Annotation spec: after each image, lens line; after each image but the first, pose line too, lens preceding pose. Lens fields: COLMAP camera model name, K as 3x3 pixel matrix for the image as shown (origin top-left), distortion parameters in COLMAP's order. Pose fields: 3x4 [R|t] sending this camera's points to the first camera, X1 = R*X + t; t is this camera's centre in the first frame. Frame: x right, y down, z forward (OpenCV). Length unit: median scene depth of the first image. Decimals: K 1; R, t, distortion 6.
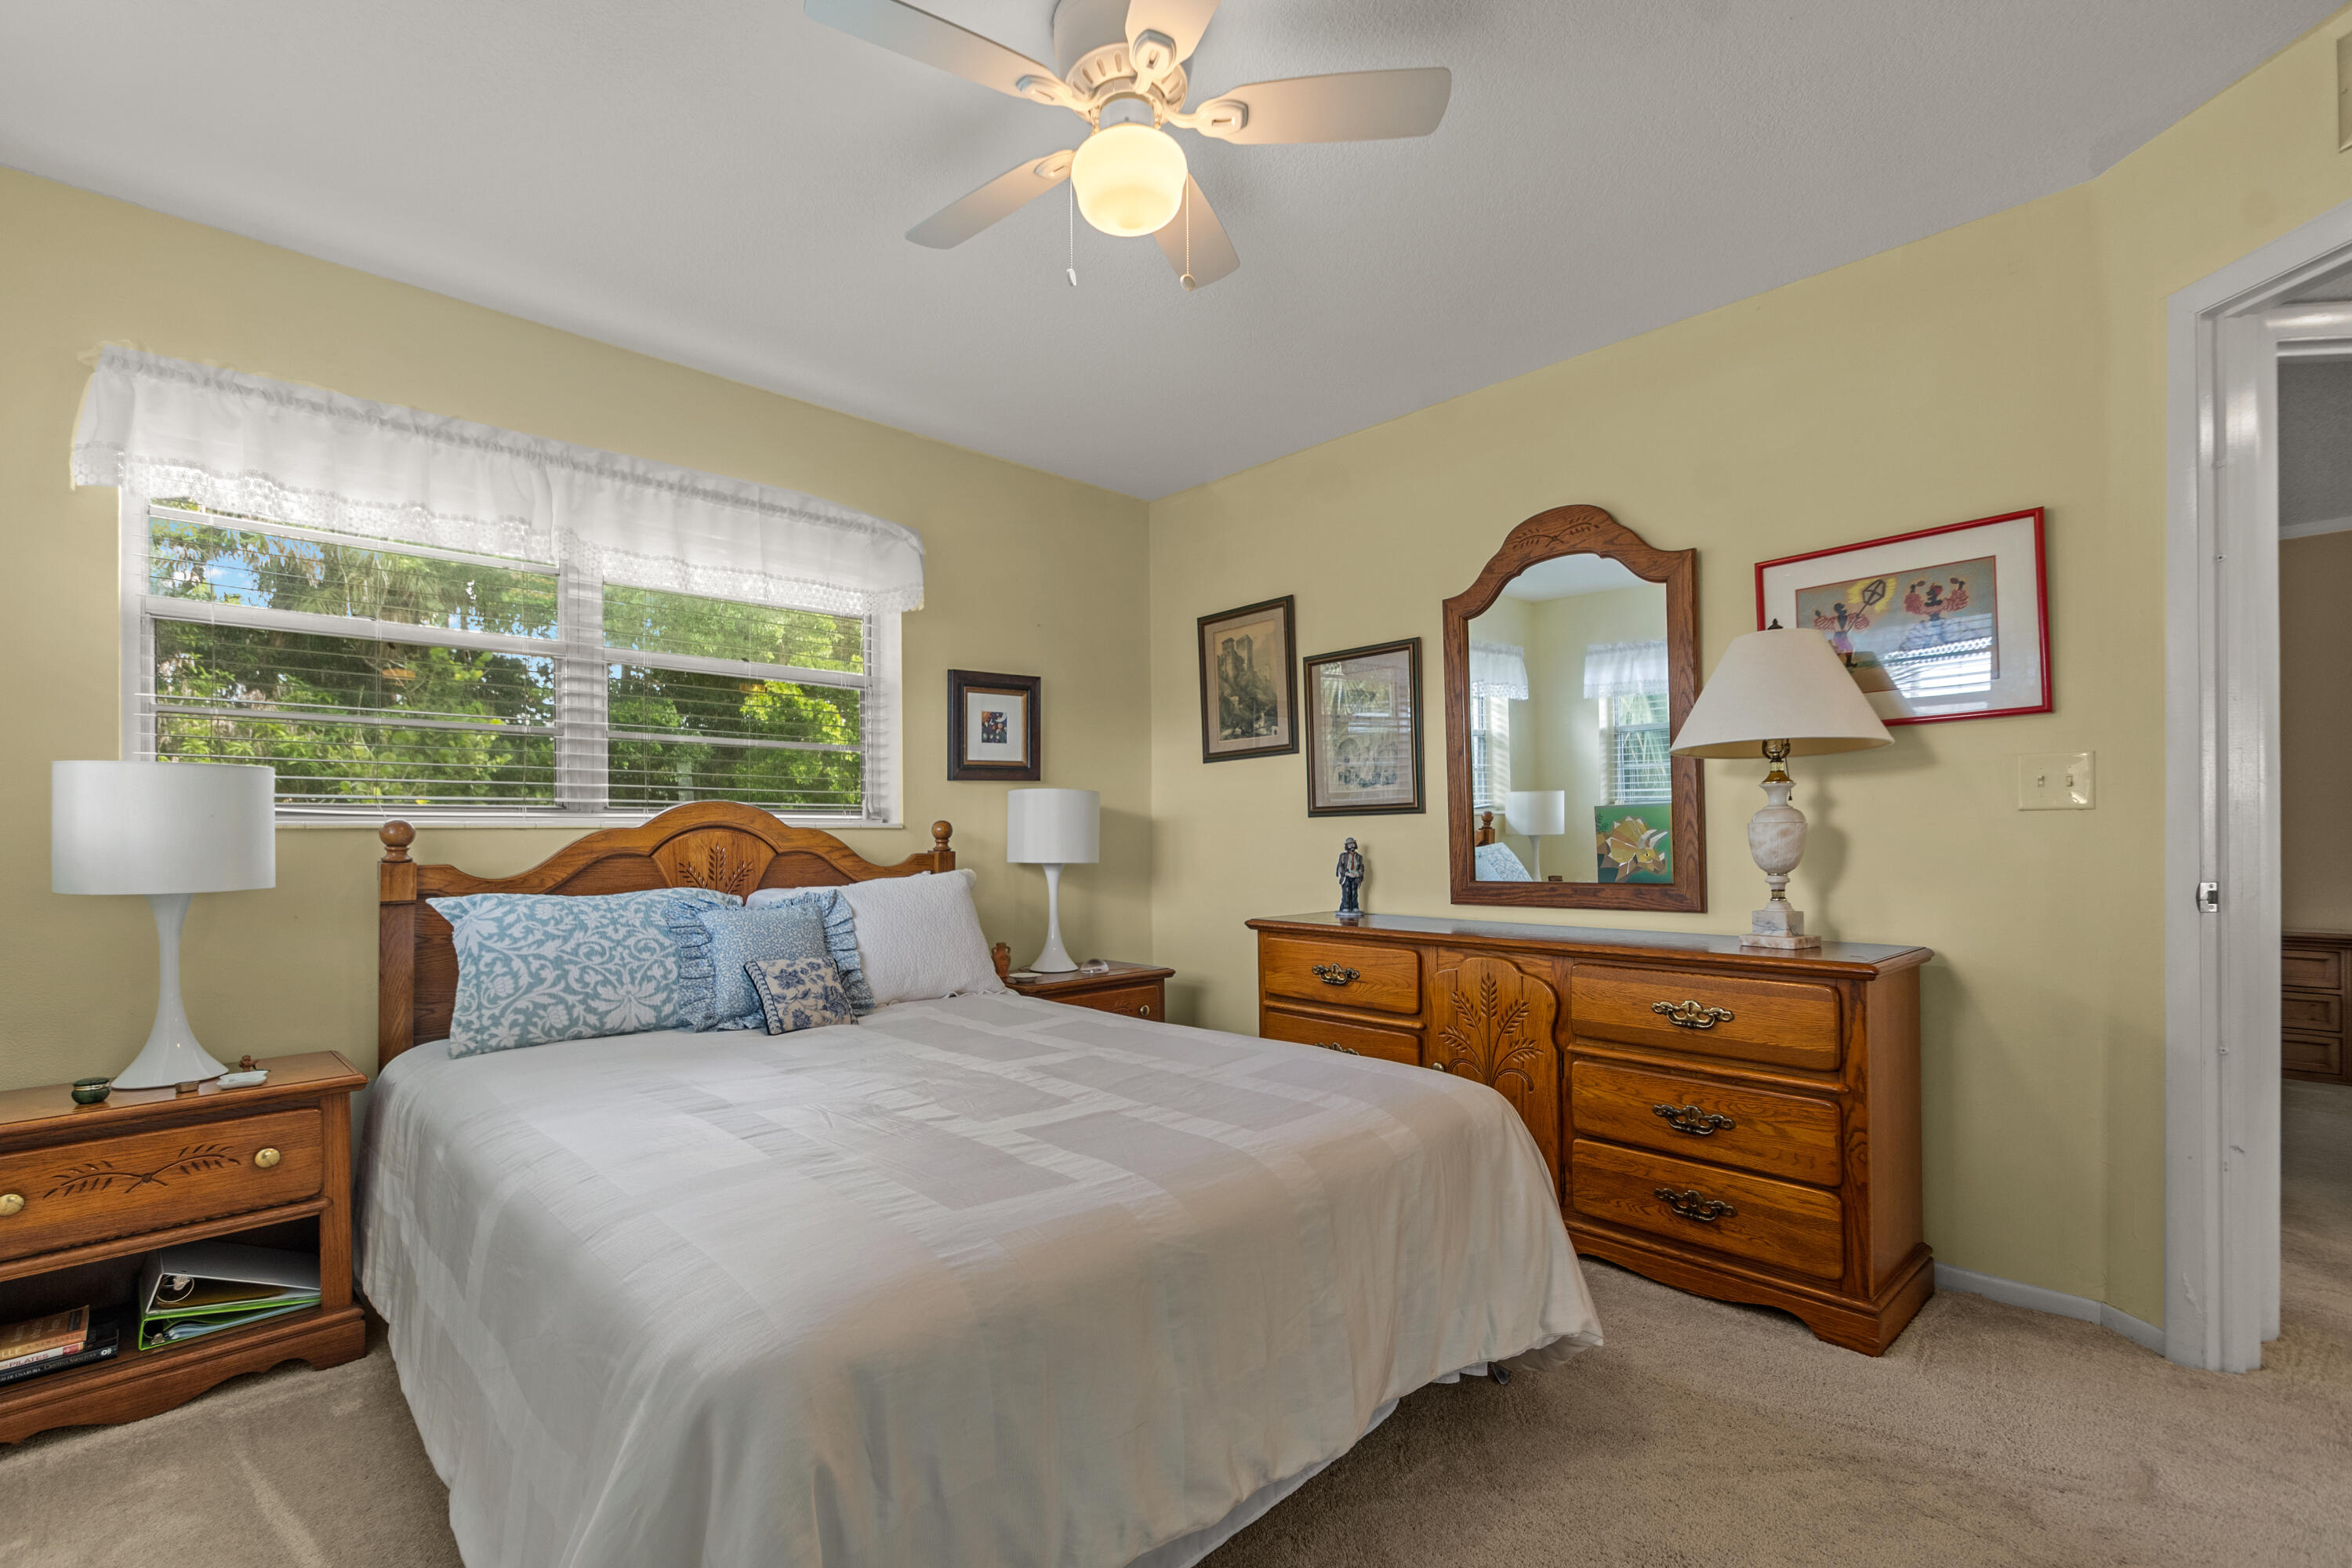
lens RADIAL K [[1060.0, 0, 1105.2], [0, 1060.0, 800.9], [0, 0, 1]] dist [0.014674, -0.000411]
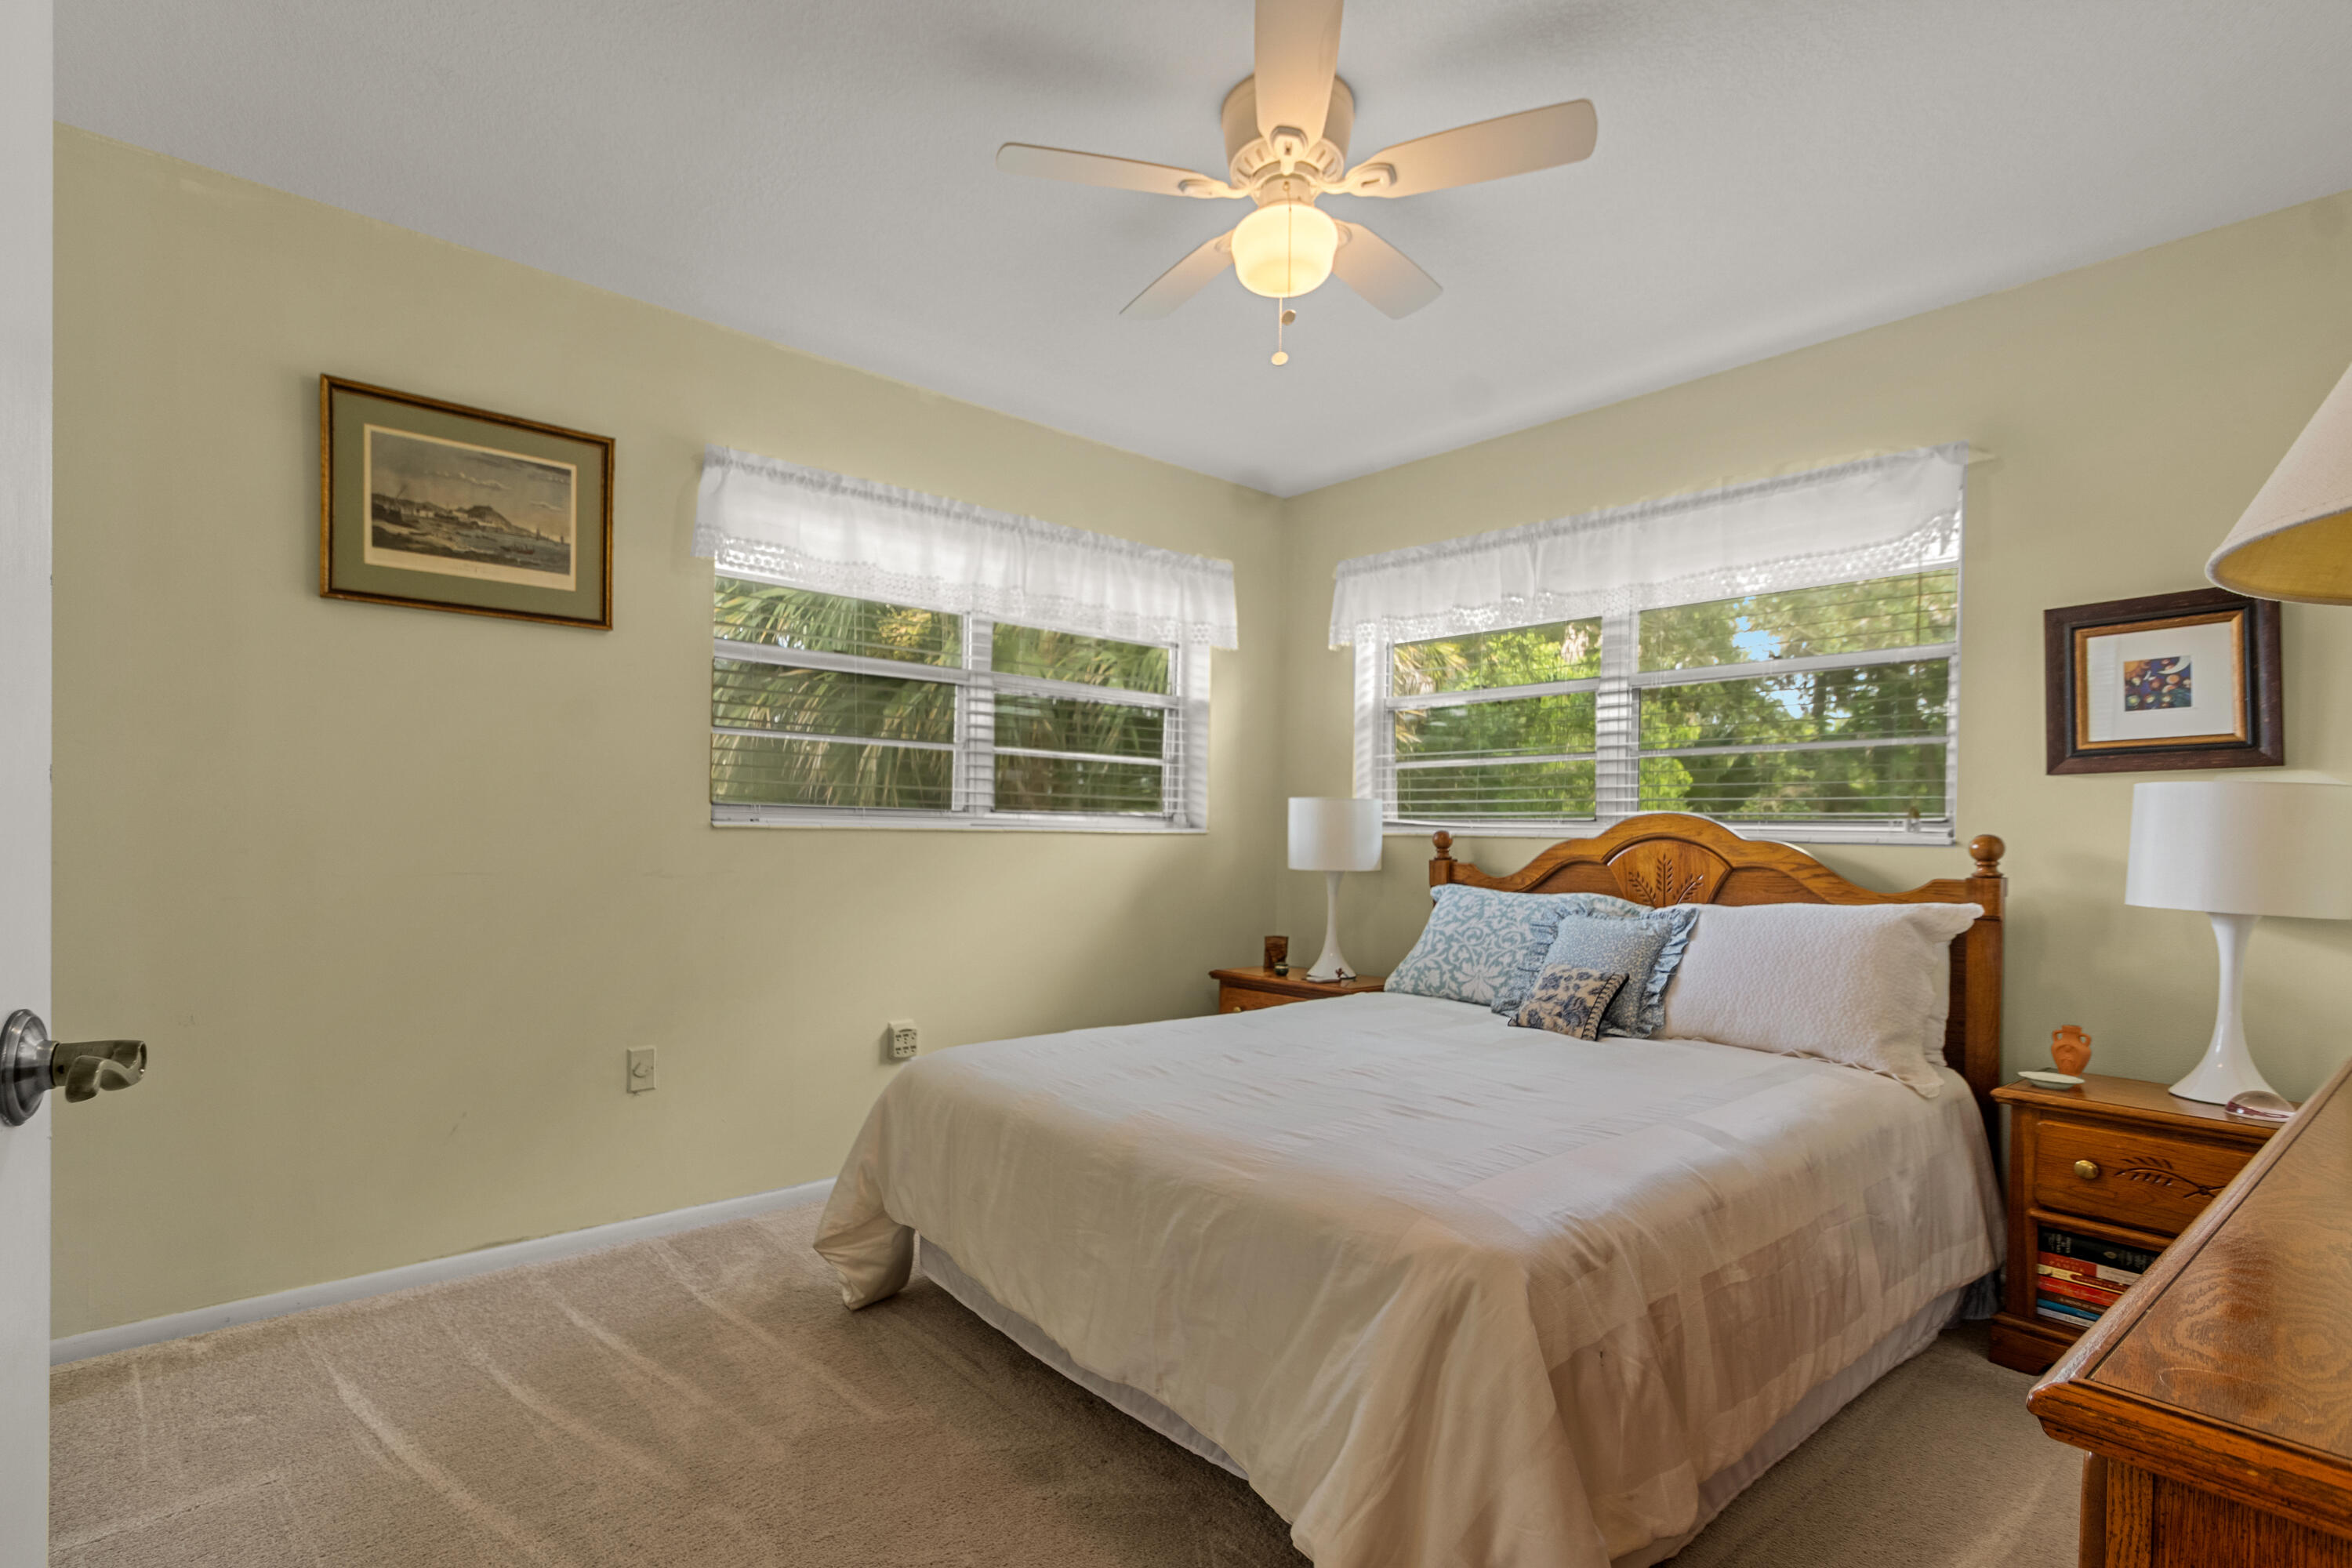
lens RADIAL K [[1060.0, 0, 1105.2], [0, 1060.0, 800.9], [0, 0, 1]] dist [0.014674, -0.000411]
pose [[-0.038657, -0.025425, -0.998929, 0.715927], [0.012725, 0.999583, -0.025934, 0.009006], [0.999172, -0.013714, -0.038317, 0.553525]]
